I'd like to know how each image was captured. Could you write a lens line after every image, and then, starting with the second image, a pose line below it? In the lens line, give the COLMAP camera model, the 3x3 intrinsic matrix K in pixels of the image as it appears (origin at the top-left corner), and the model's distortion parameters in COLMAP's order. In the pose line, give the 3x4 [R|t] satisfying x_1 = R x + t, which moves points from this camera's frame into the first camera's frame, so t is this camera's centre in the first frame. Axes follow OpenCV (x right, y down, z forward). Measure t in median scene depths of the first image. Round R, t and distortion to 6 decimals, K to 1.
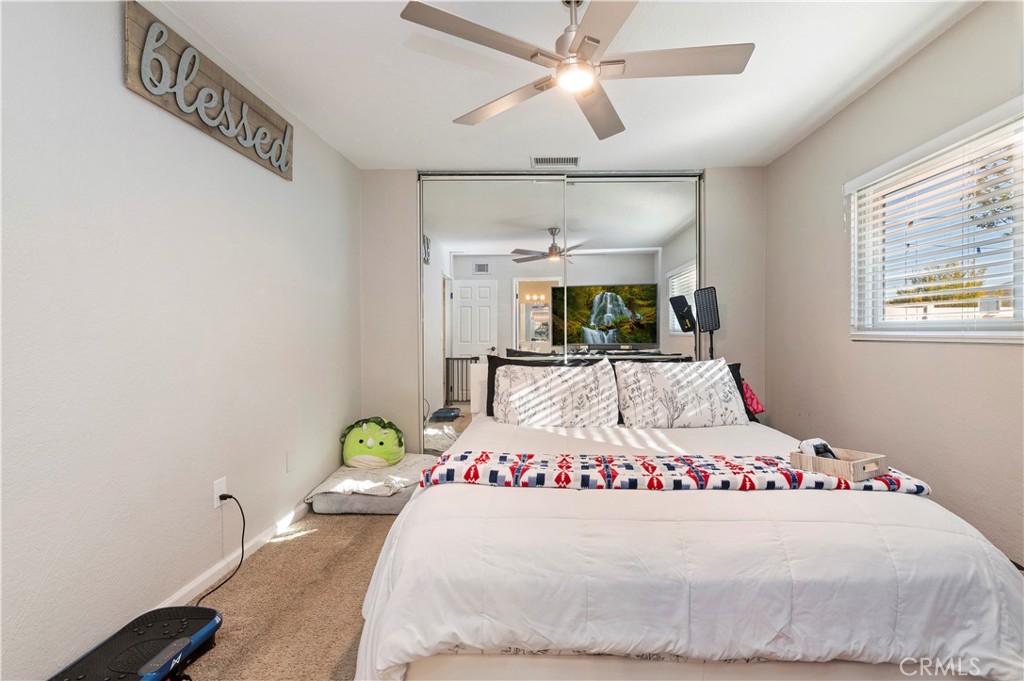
lens RADIAL K [[455.3, 0, 514.7], [0, 455.3, 340.1], [0, 0, 1]] dist [-0.000726, -0.000305]
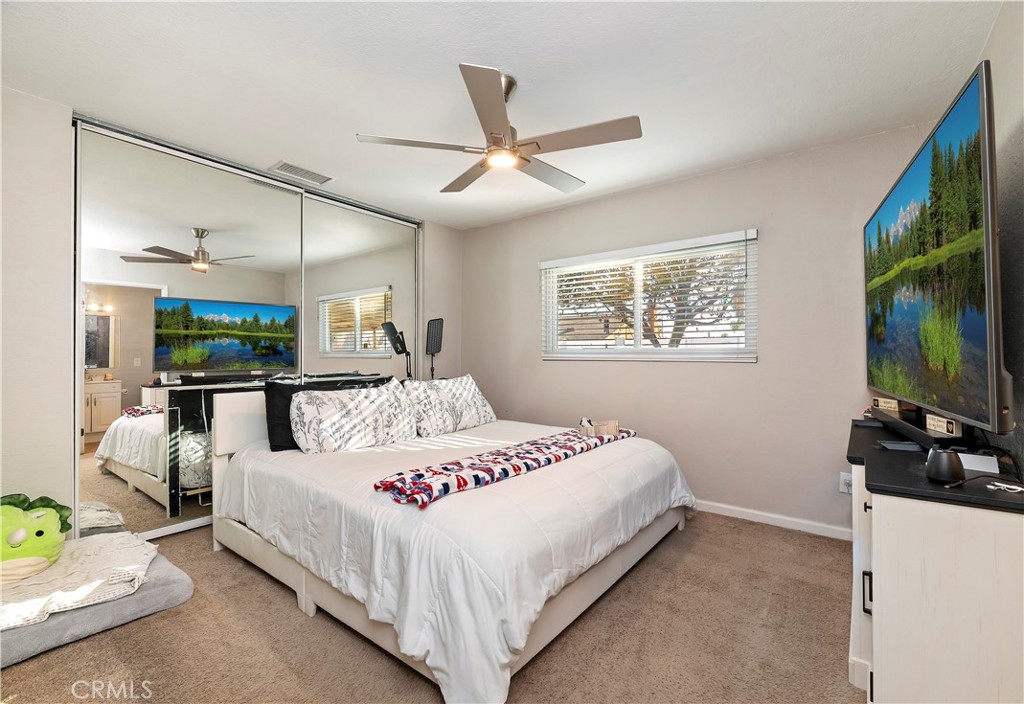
lens RADIAL K [[451.2, 0, 511.6], [0, 451.2, 353.3], [0, 0, 1]] dist [0.002026, -0.000324]
pose [[0.584889, 0.001822, 0.811112, -0.543590], [0.012359, 0.999861, -0.011158, -0.005921], [-0.811019, 0.016551, 0.584785, 0.143291]]
